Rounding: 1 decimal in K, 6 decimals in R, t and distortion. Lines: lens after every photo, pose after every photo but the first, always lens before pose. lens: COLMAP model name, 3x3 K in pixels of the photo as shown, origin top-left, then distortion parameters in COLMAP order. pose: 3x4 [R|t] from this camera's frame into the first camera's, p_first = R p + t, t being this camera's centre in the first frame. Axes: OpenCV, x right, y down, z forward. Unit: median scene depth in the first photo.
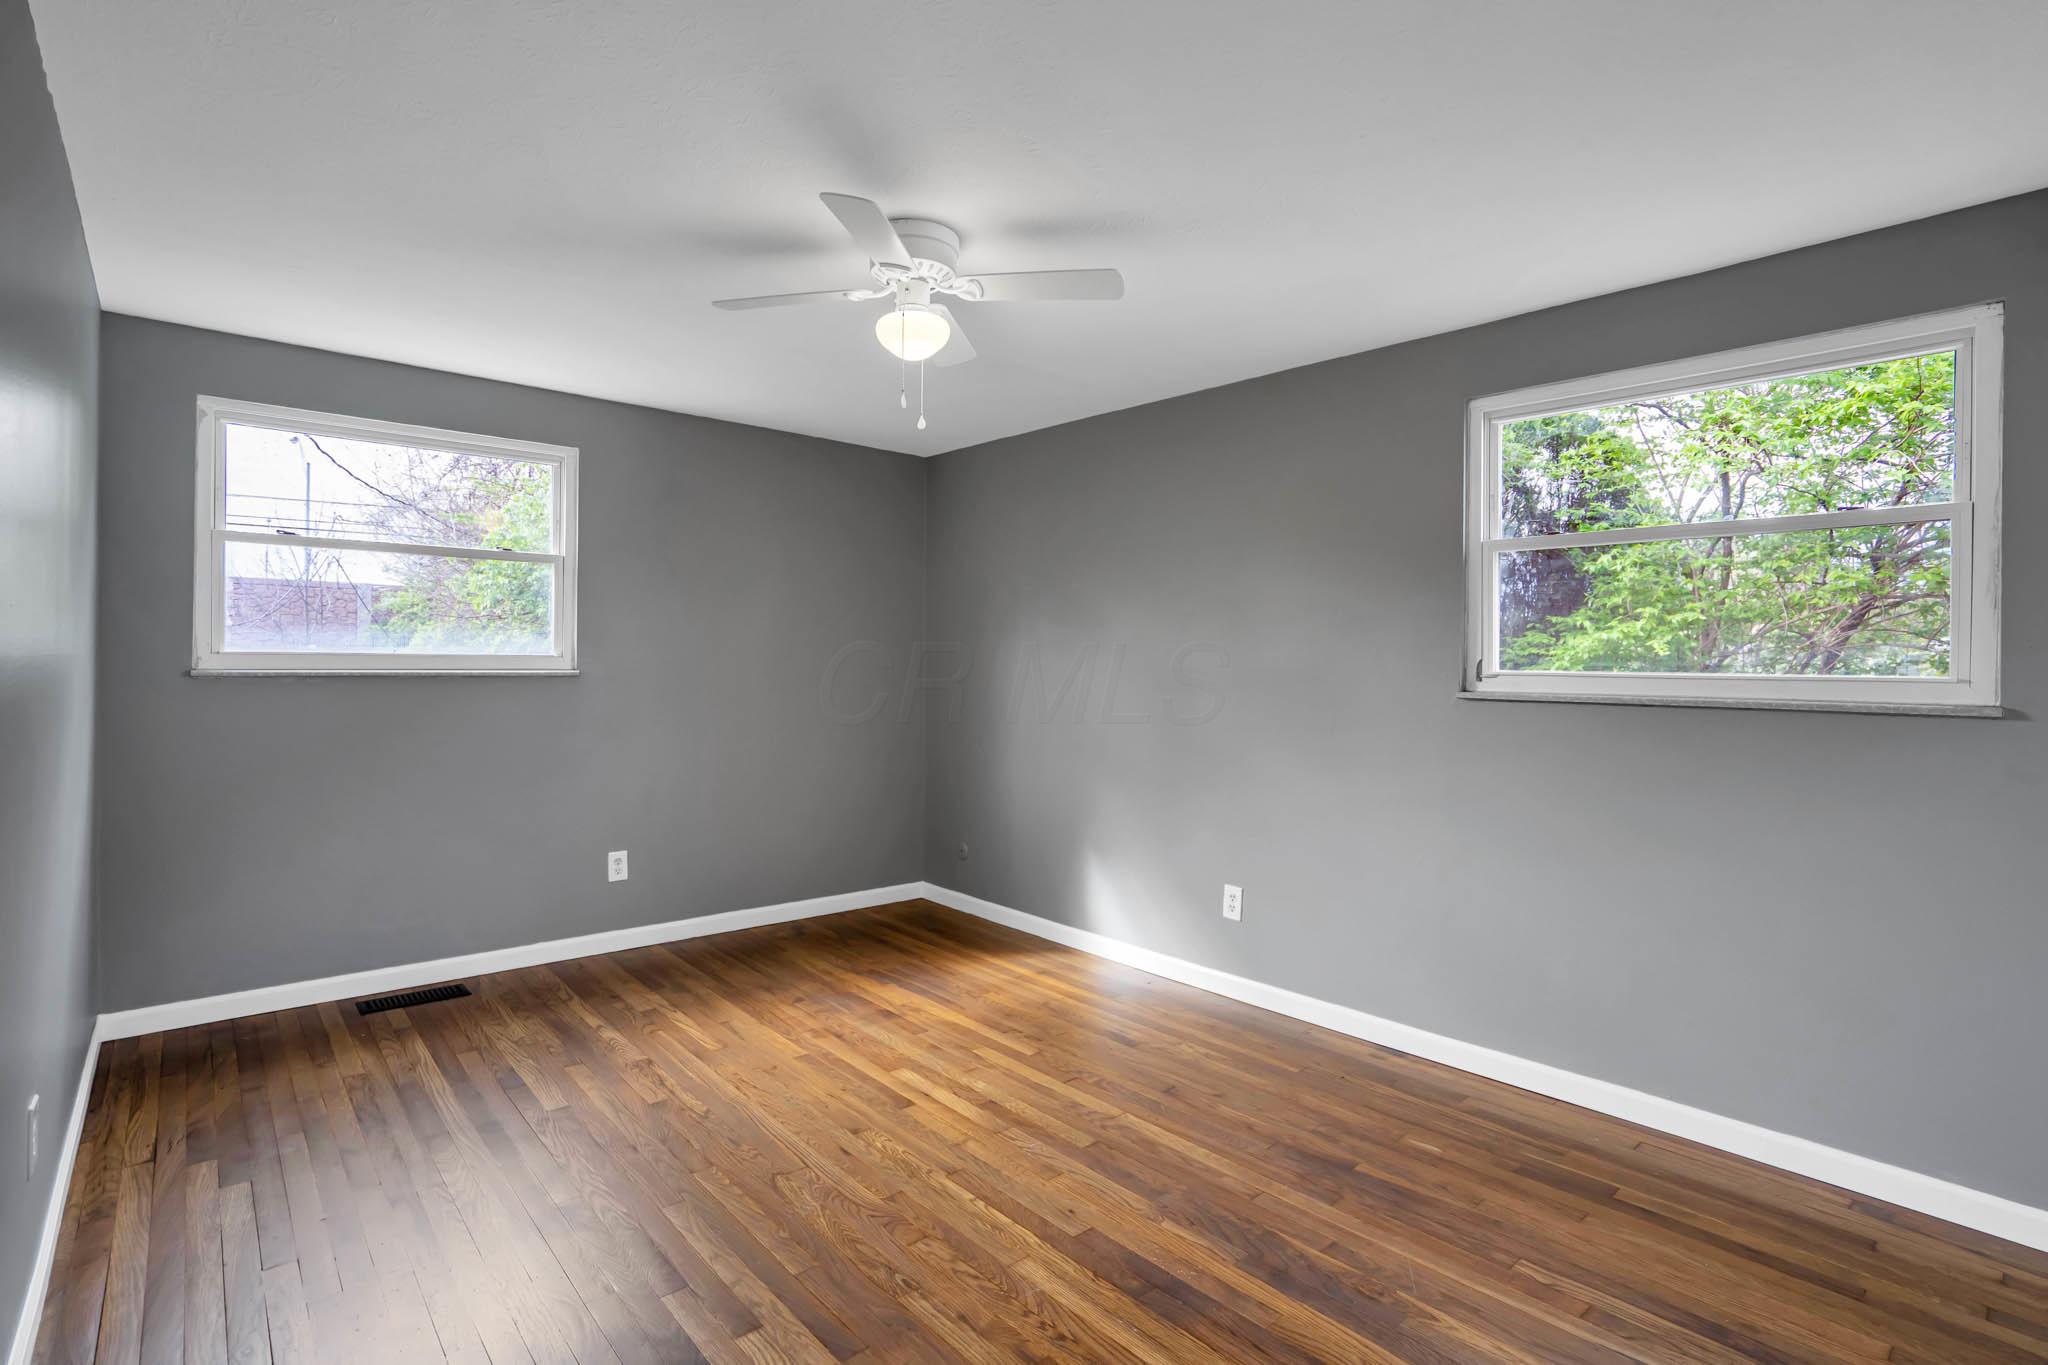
lens RADIAL K [[970.7, 0, 1039.2], [0, 970.7, 660.7], [0, 0, 1]] dist [0.001160, 0.000492]
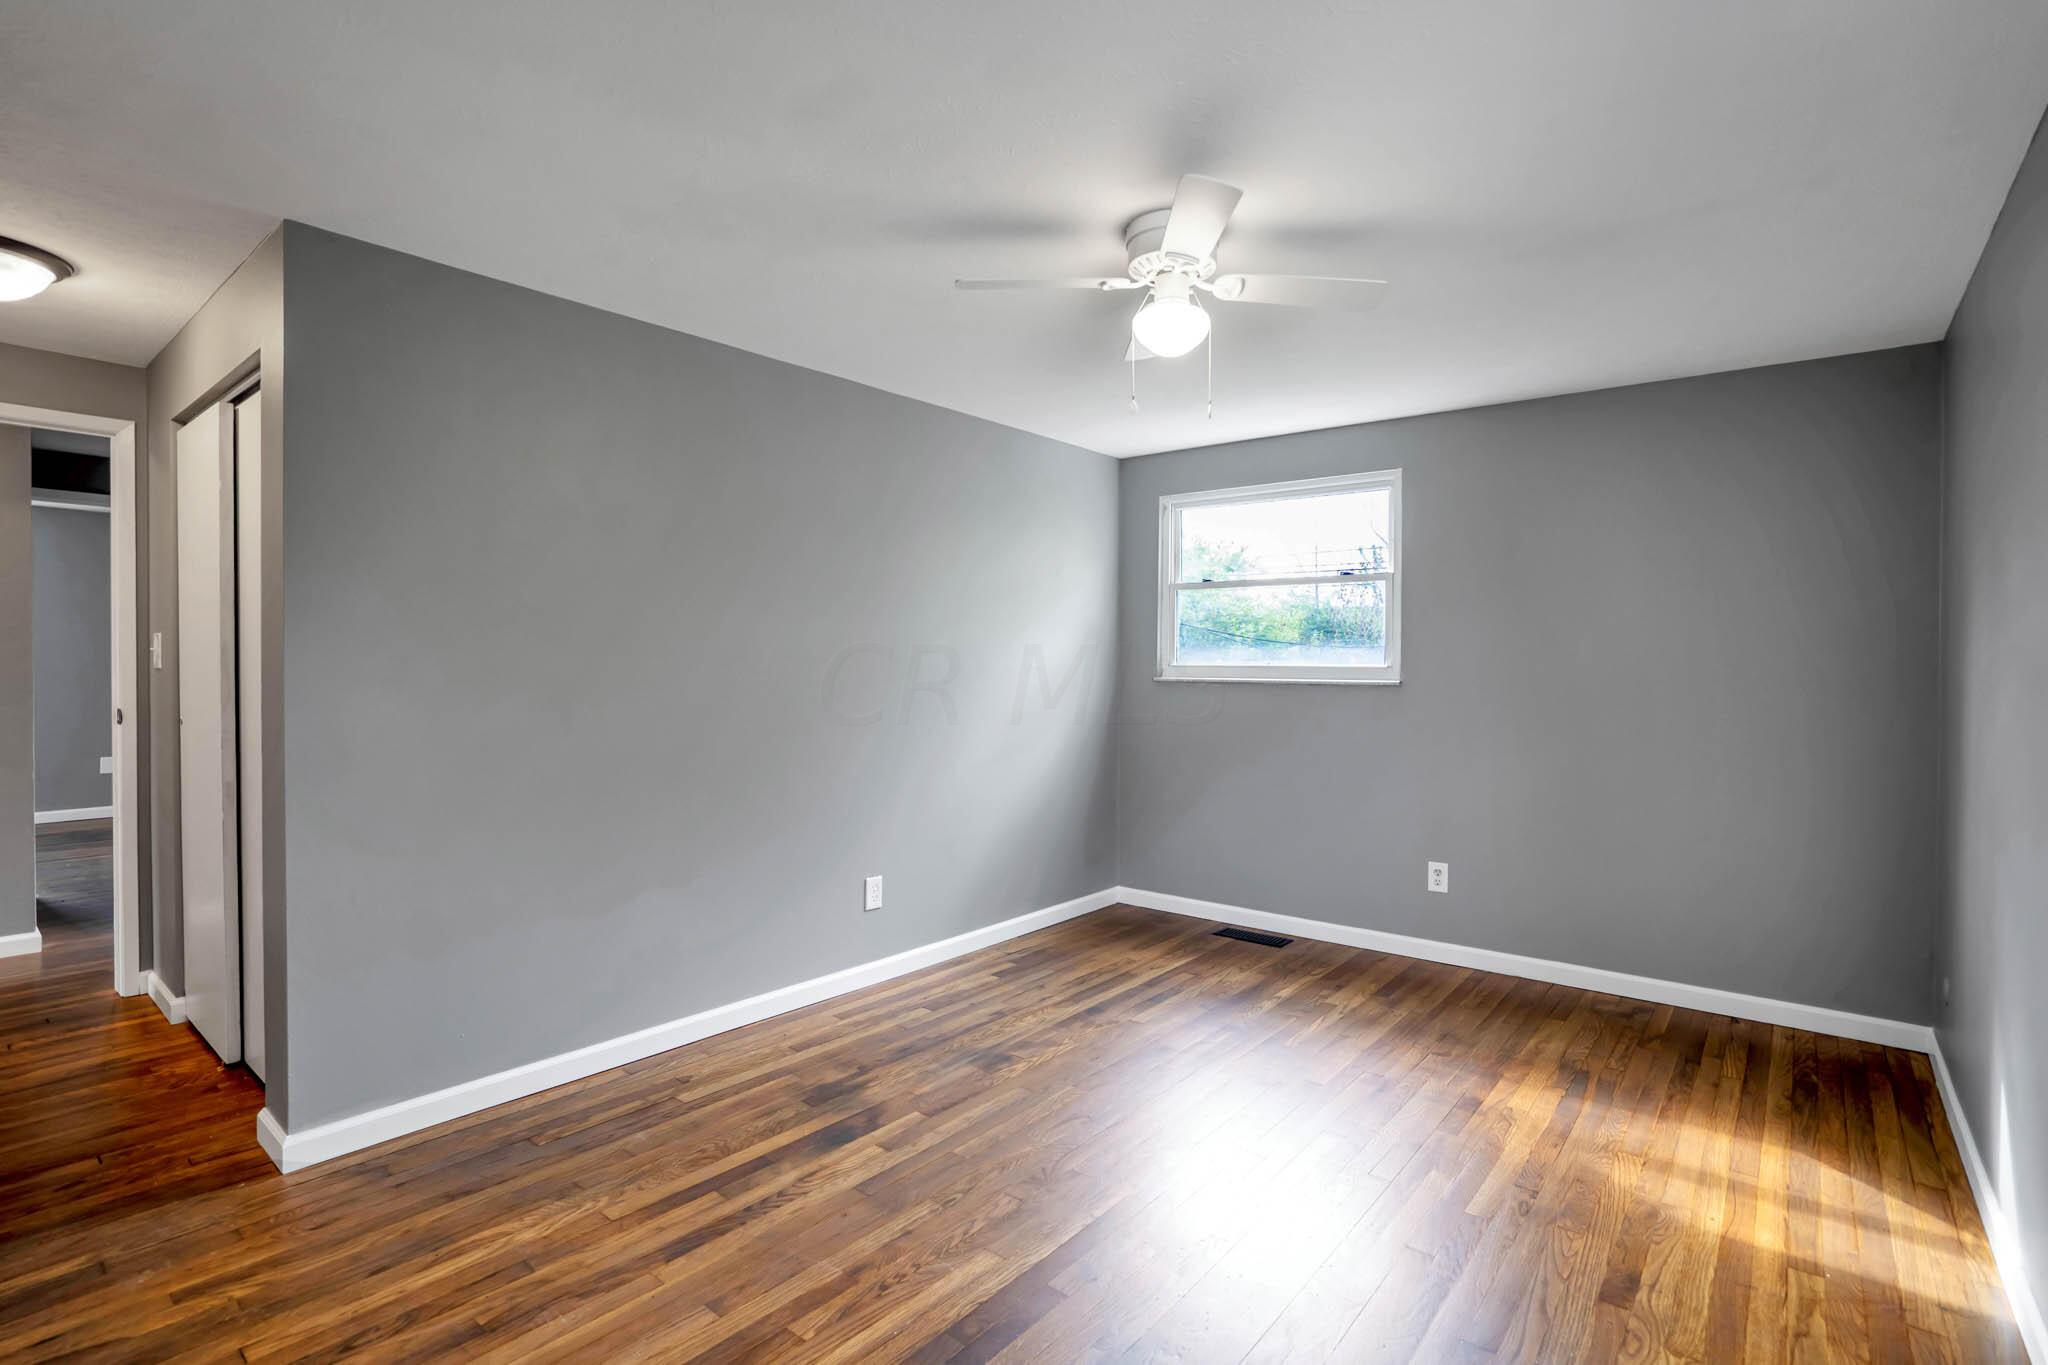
lens RADIAL K [[975.5, 0, 1030.3], [0, 975.5, 685.1], [0, 0, 1]] dist [-0.052117, 0.021891]
pose [[0.172489, 0.006487, -0.984990, 0.545361], [-0.002348, 0.999978, 0.006175, 0.011045], [0.985009, 0.001248, 0.172501, 0.486788]]
